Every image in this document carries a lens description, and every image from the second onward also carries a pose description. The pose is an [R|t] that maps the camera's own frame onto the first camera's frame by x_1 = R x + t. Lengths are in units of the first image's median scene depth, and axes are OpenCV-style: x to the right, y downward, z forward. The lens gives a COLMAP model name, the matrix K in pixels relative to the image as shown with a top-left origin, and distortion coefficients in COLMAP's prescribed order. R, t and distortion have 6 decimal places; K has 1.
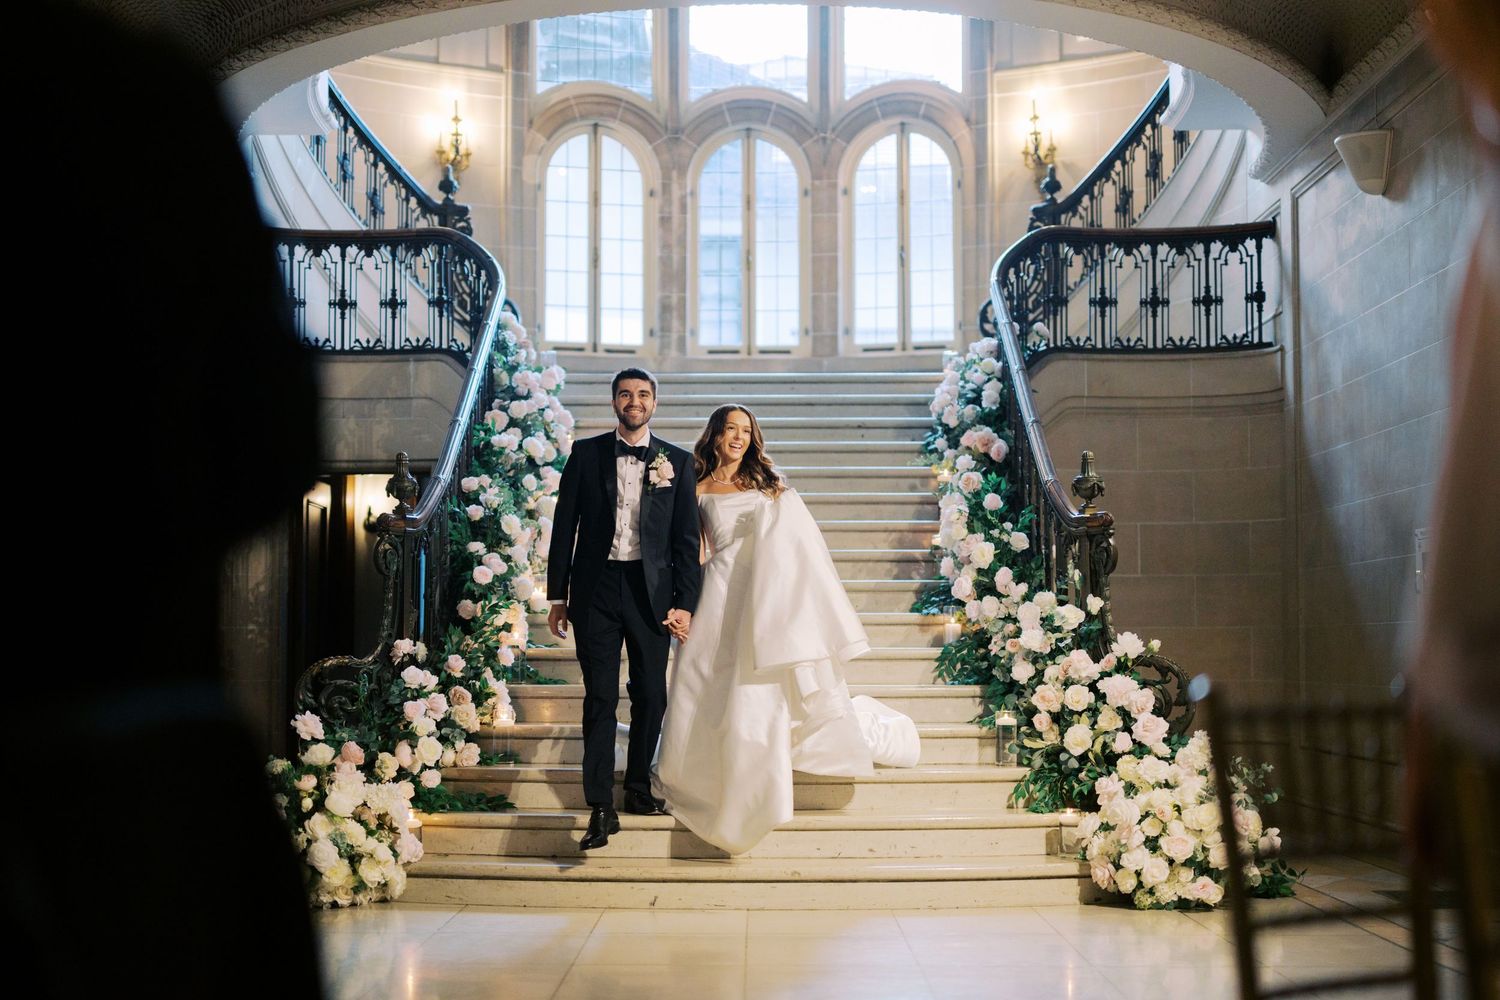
lens RADIAL K [[2141.8, 0, 741.4], [0, 2141.8, 504.8], [0, 0, 1]] dist [-0.005922, 0.000000]
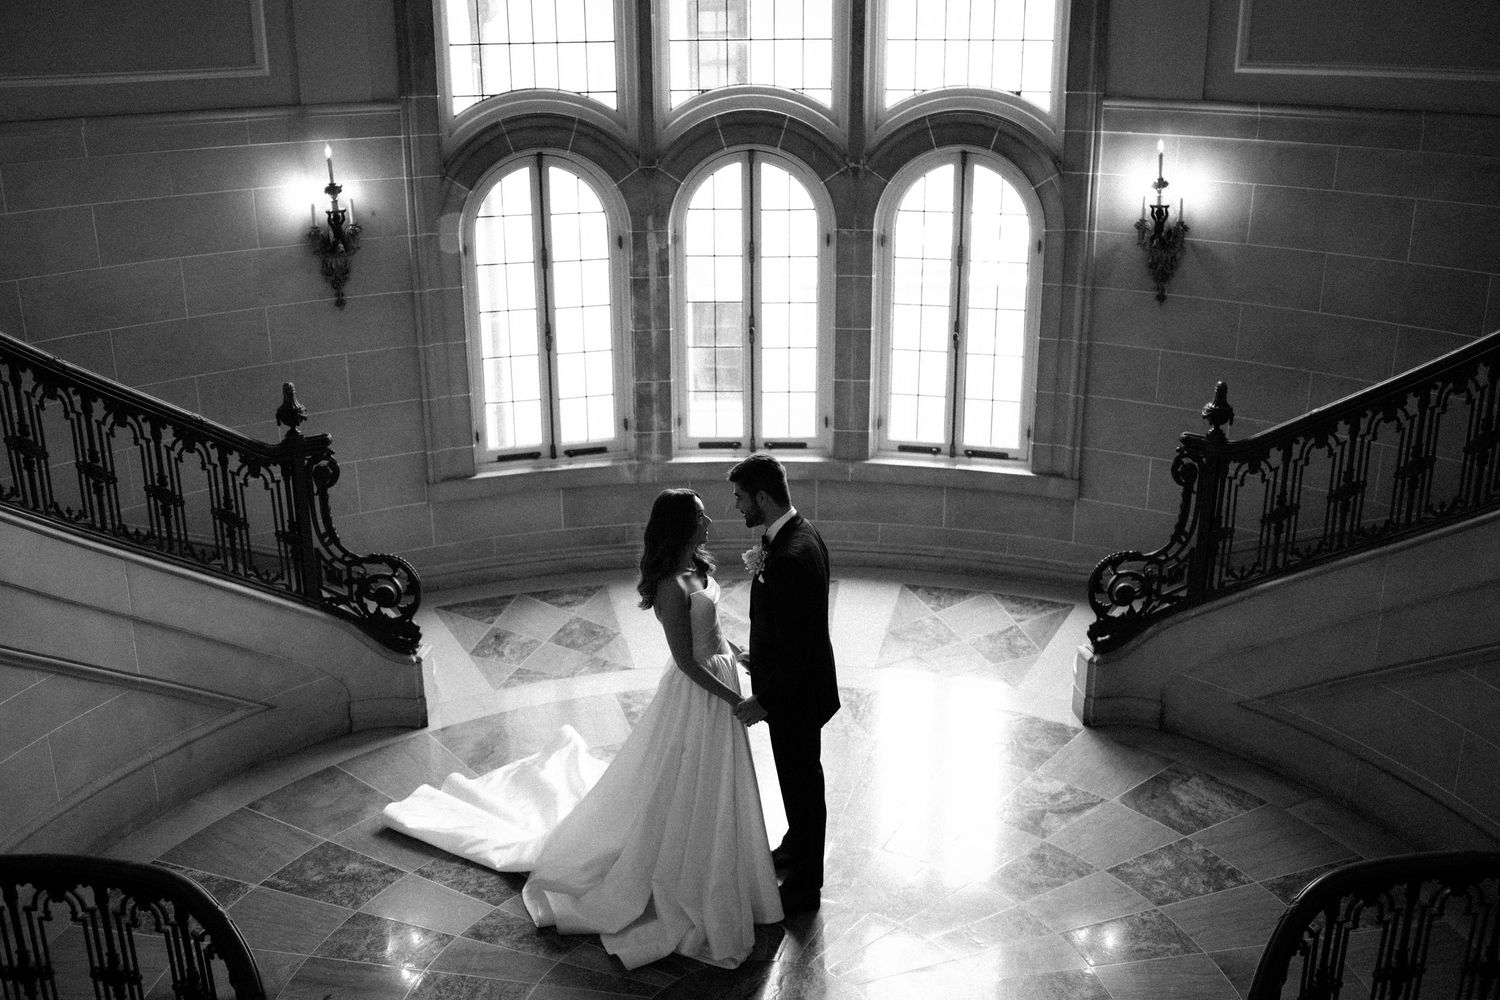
lens RADIAL K [[1434.8, 0, 752.1], [0, 1434.8, 494.2], [0, 0, 1]] dist [-0.042105, 0.000000]
pose [[0.999964, -0.004220, 0.007388, -0.000443], [0.001198, 0.929529, 0.368748, -0.251638], [-0.008423, -0.368726, 0.929500, 0.516248]]
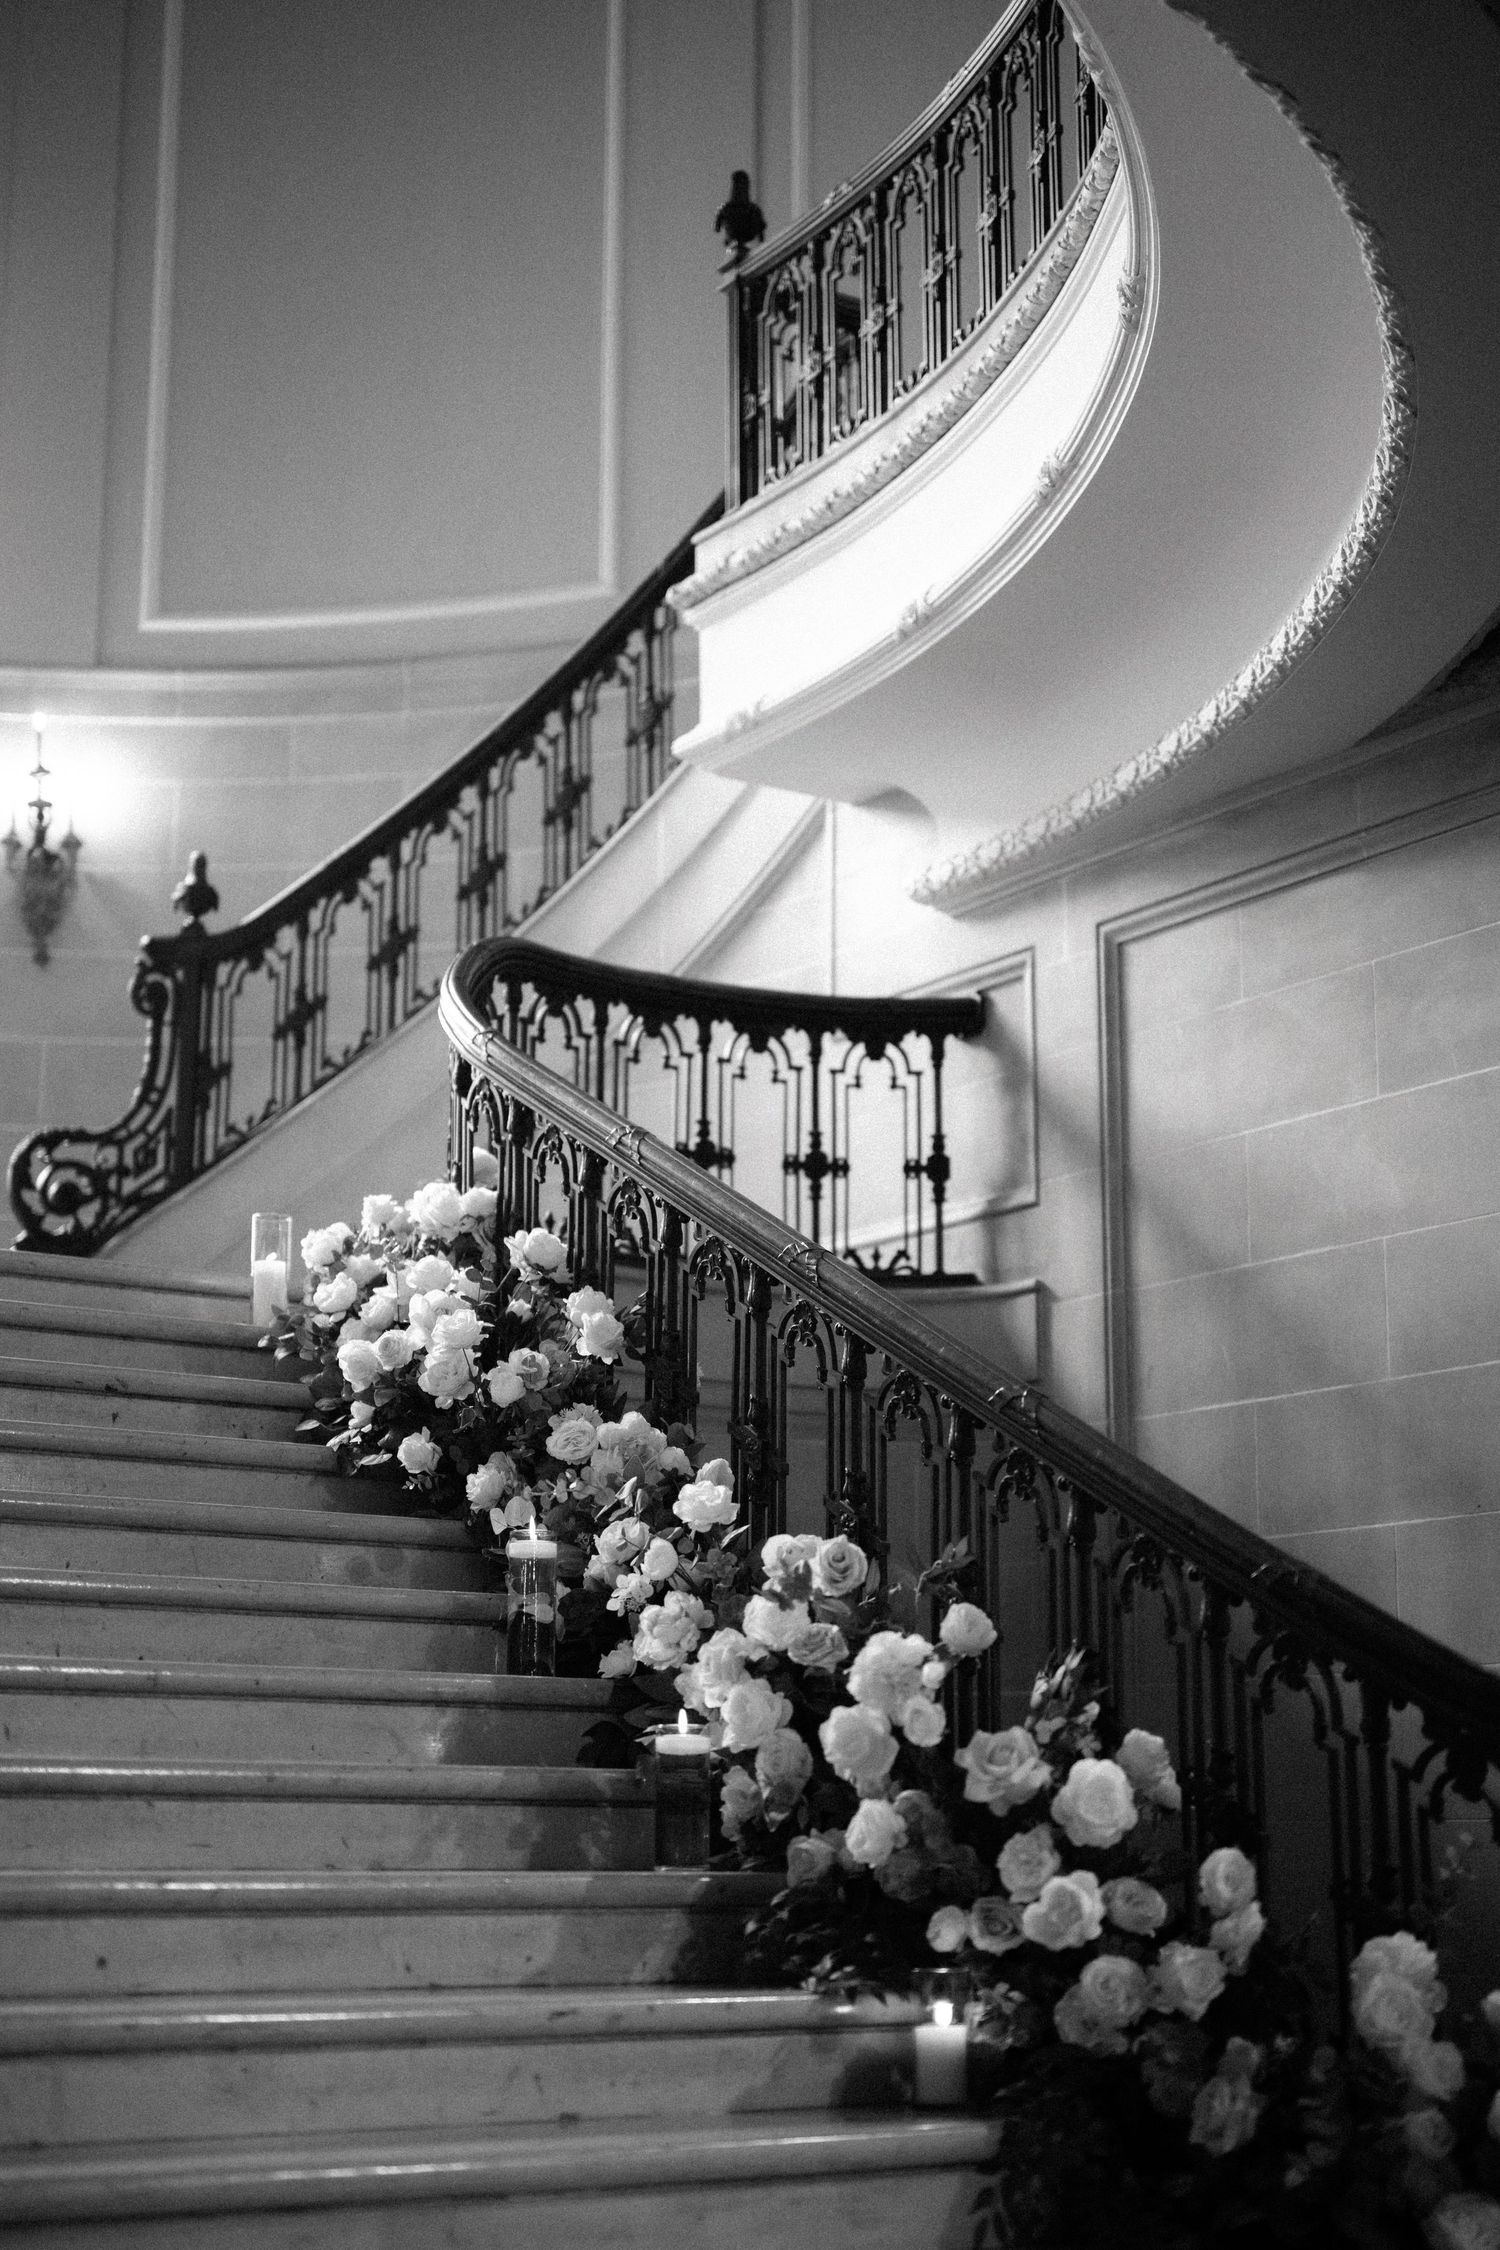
lens RADIAL K [[3212.6, 0, 731.6], [0, 3212.6, 1136.0], [0, 0, 1]] dist [-0.005922, 0.000000]
pose [[0.822147, 0.124387, 0.555520, -0.111535], [-0.038698, 0.985791, -0.163459, 0.003336], [-0.567959, 0.112890, 0.815278, 0.352727]]
